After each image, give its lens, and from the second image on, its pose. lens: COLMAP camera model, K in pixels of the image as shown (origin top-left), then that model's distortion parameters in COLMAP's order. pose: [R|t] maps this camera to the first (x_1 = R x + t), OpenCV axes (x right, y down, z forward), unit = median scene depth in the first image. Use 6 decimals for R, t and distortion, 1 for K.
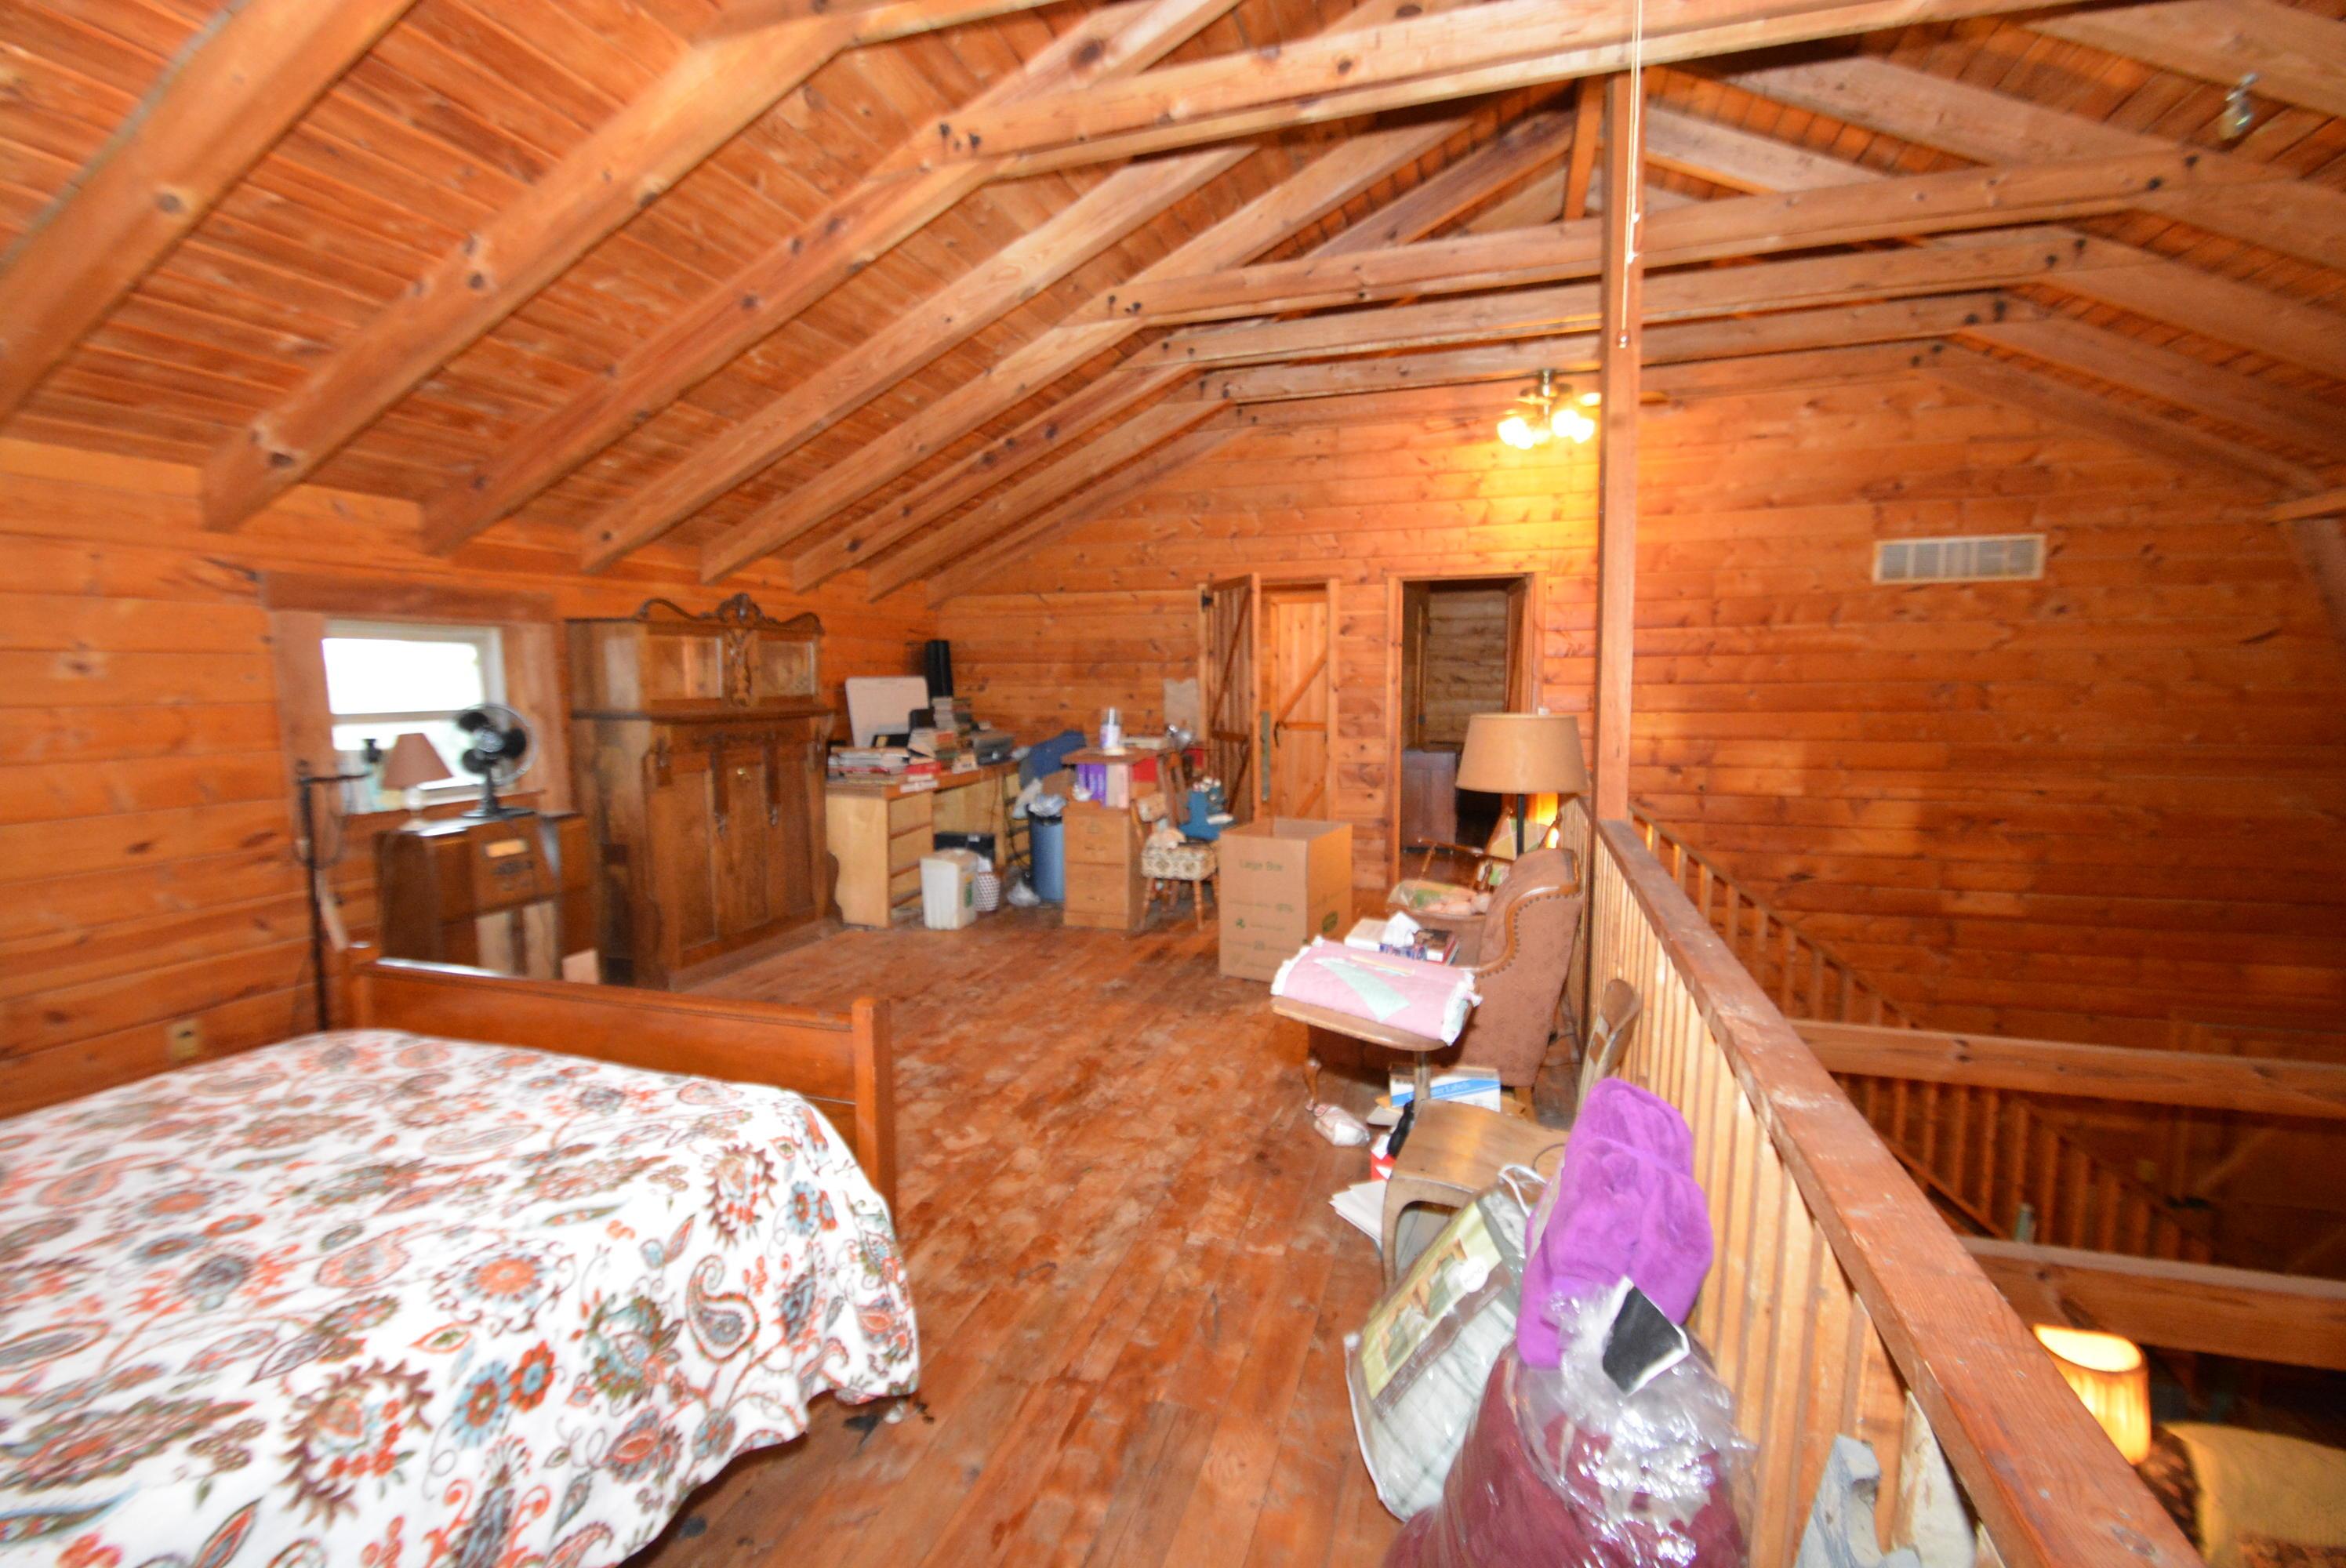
lens RADIAL K [[1027.8, 0, 1168.0], [0, 1027.8, 791.2], [0, 0, 1]] dist [0.007423, -0.012989]
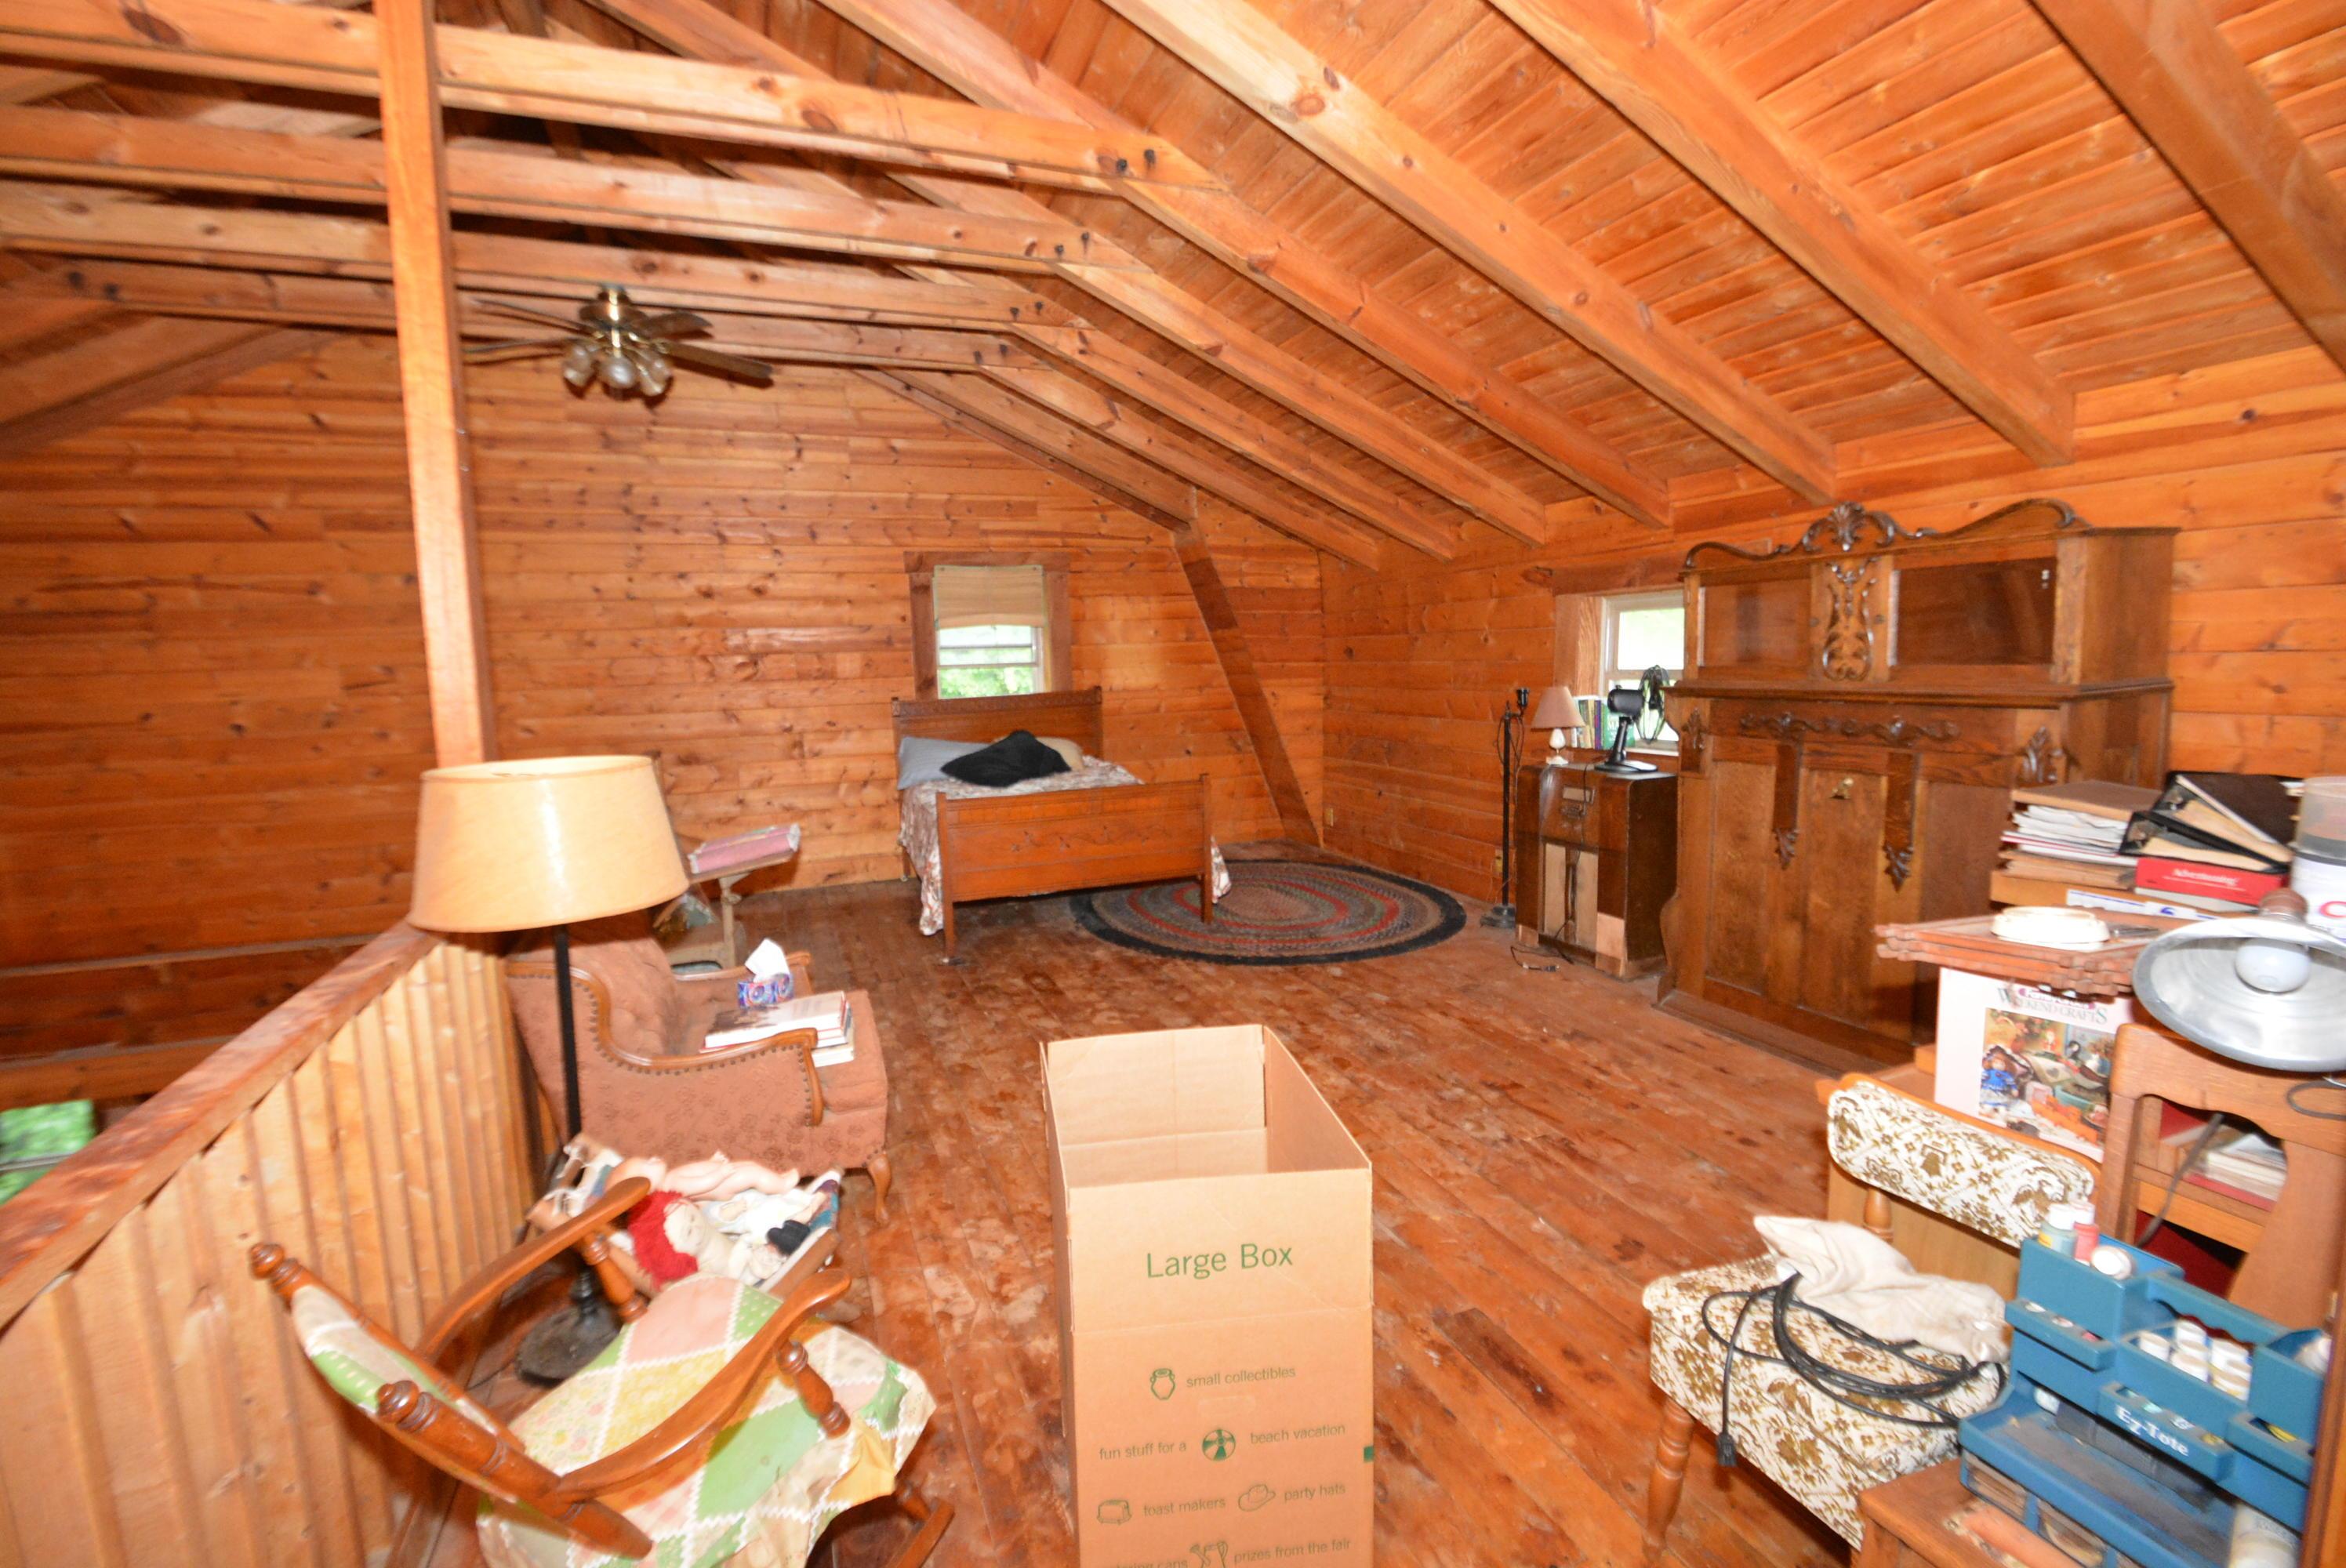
lens RADIAL K [[1027.8, 0, 1149.5], [0, 1027.8, 784.0], [0, 0, 1]] dist [0.007423, -0.012989]
pose [[-0.775803, 0.097527, -0.623393, 0.428552], [-0.041210, 0.978041, 0.204296, -0.169057], [0.629628, 0.184184, -0.754748, 1.565376]]
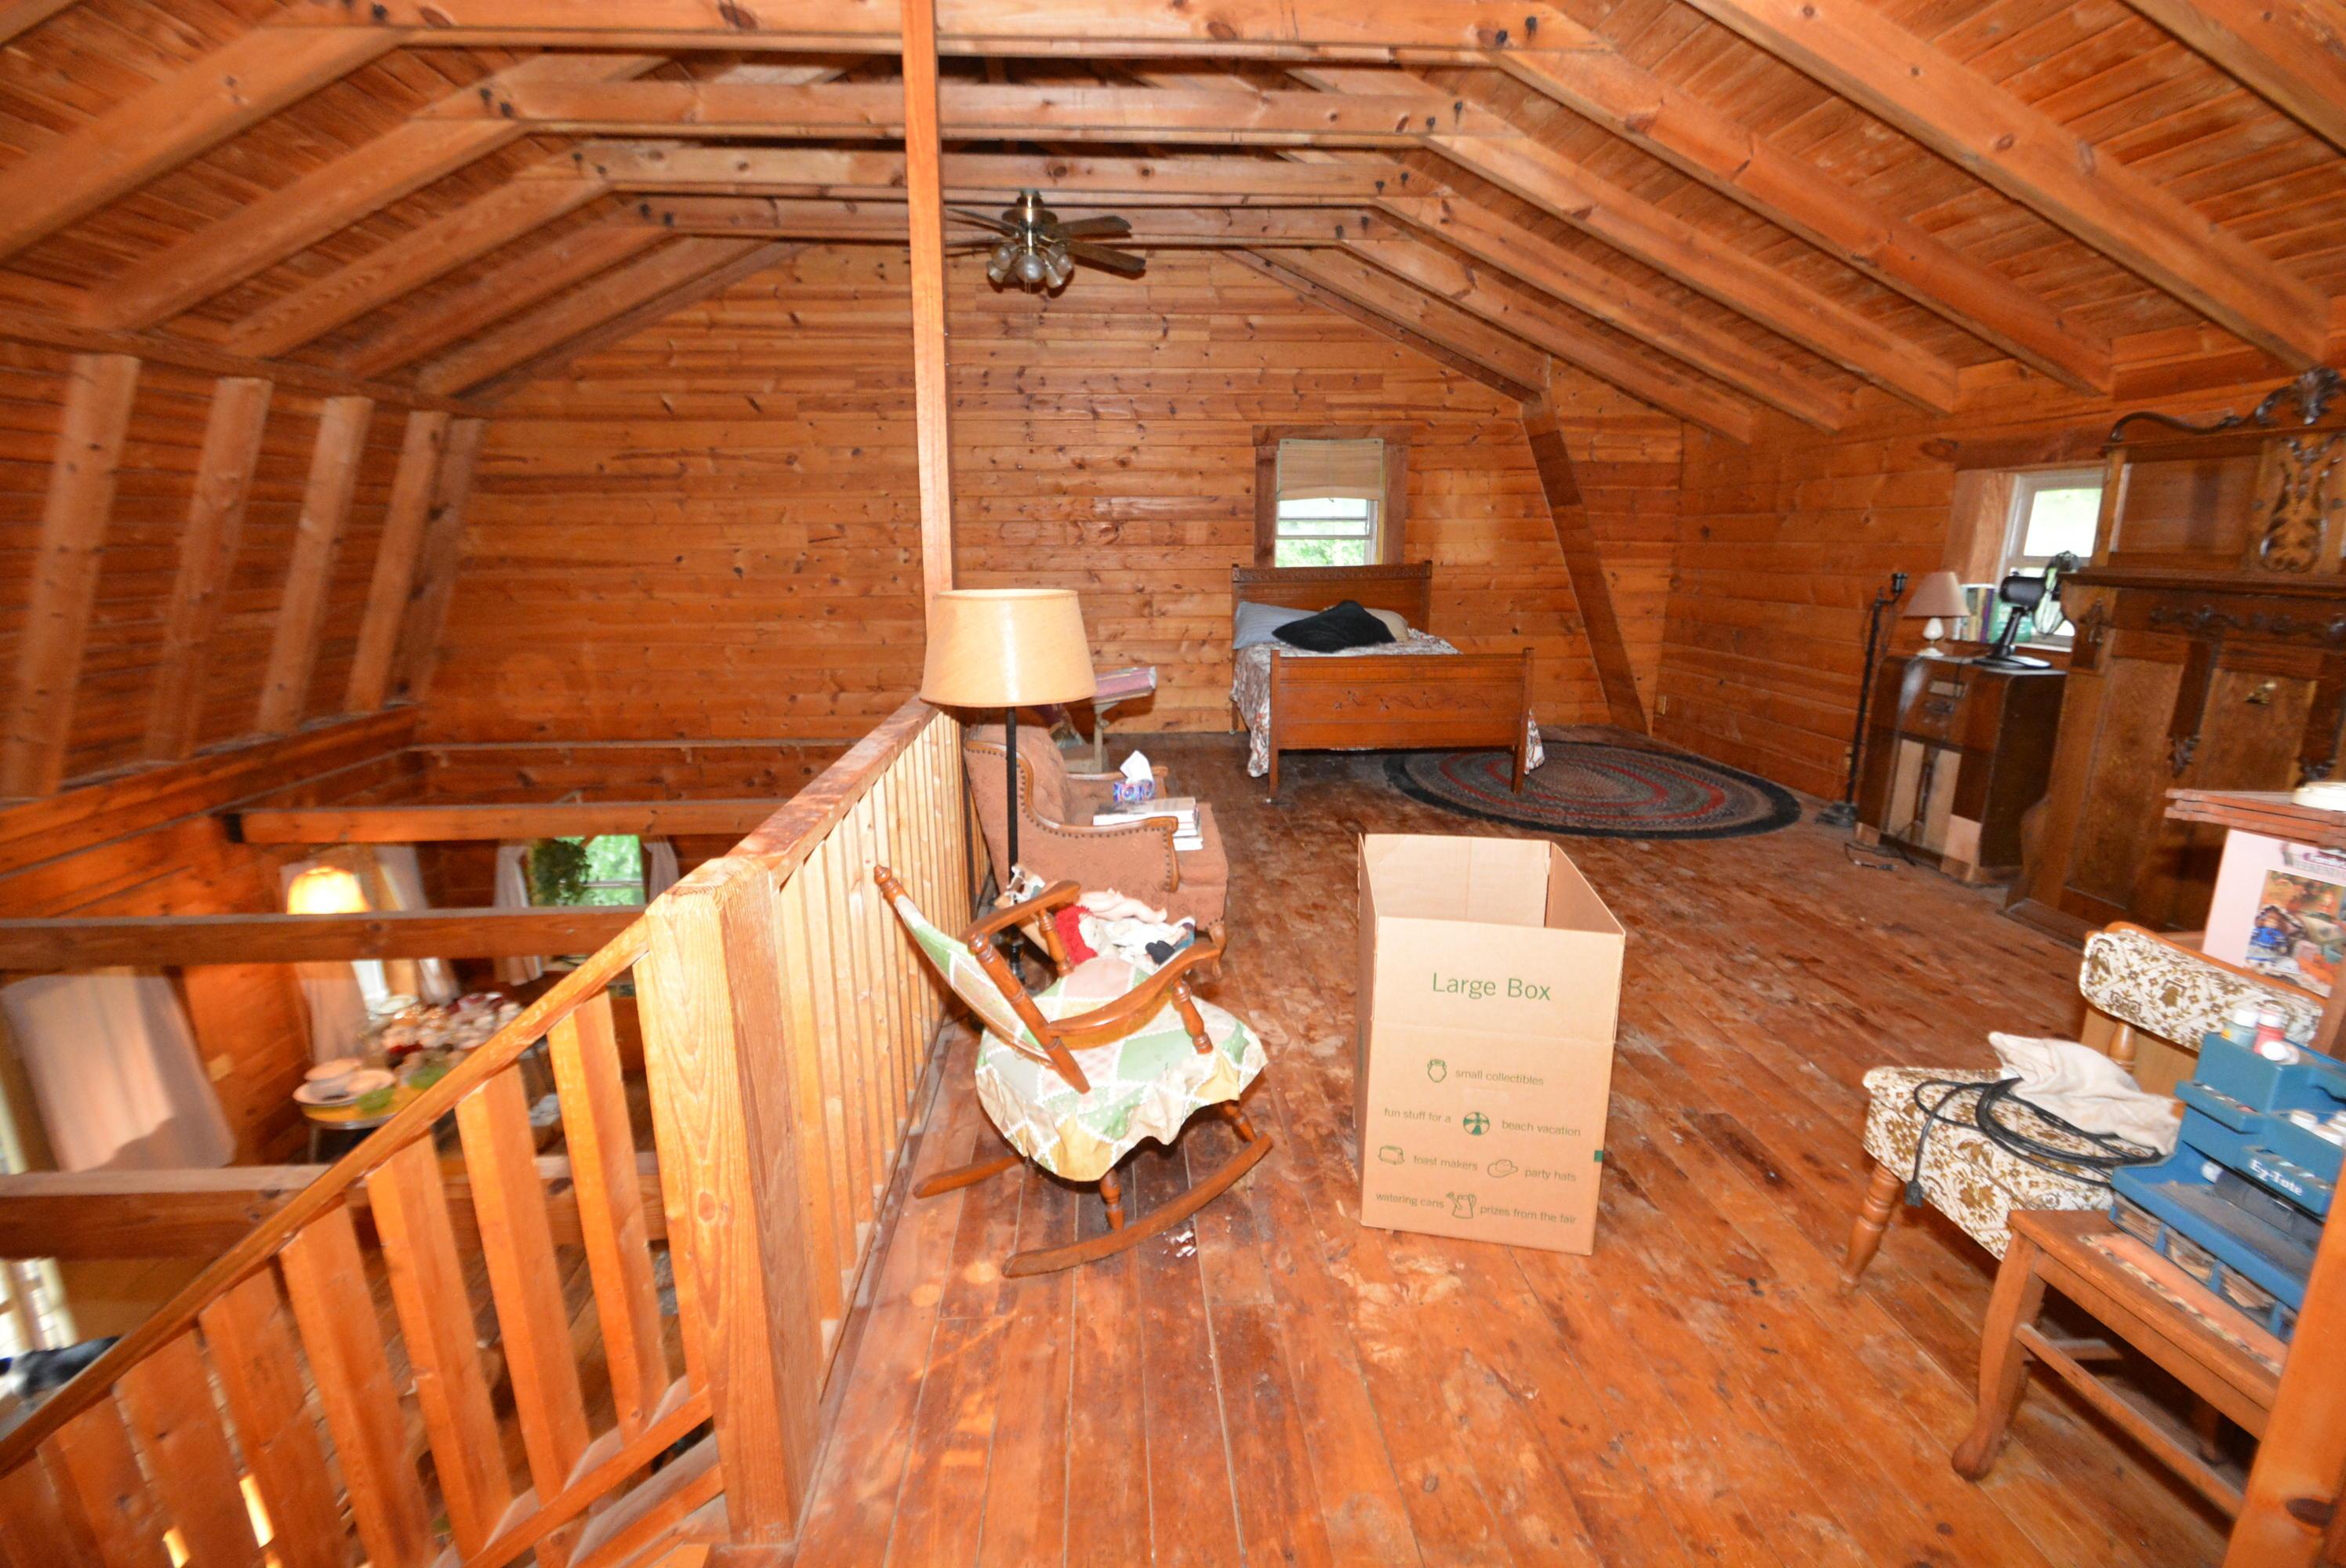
lens RADIAL K [[1027.8, 0, 1154.8], [0, 1027.8, 781.8], [0, 0, 1]] dist [0.007423, -0.012989]
pose [[-0.929208, 0.086694, -0.359245, 0.495936], [-0.037296, 0.945133, 0.324550, -0.169168], [0.367671, 0.314973, -0.874992, 1.653518]]
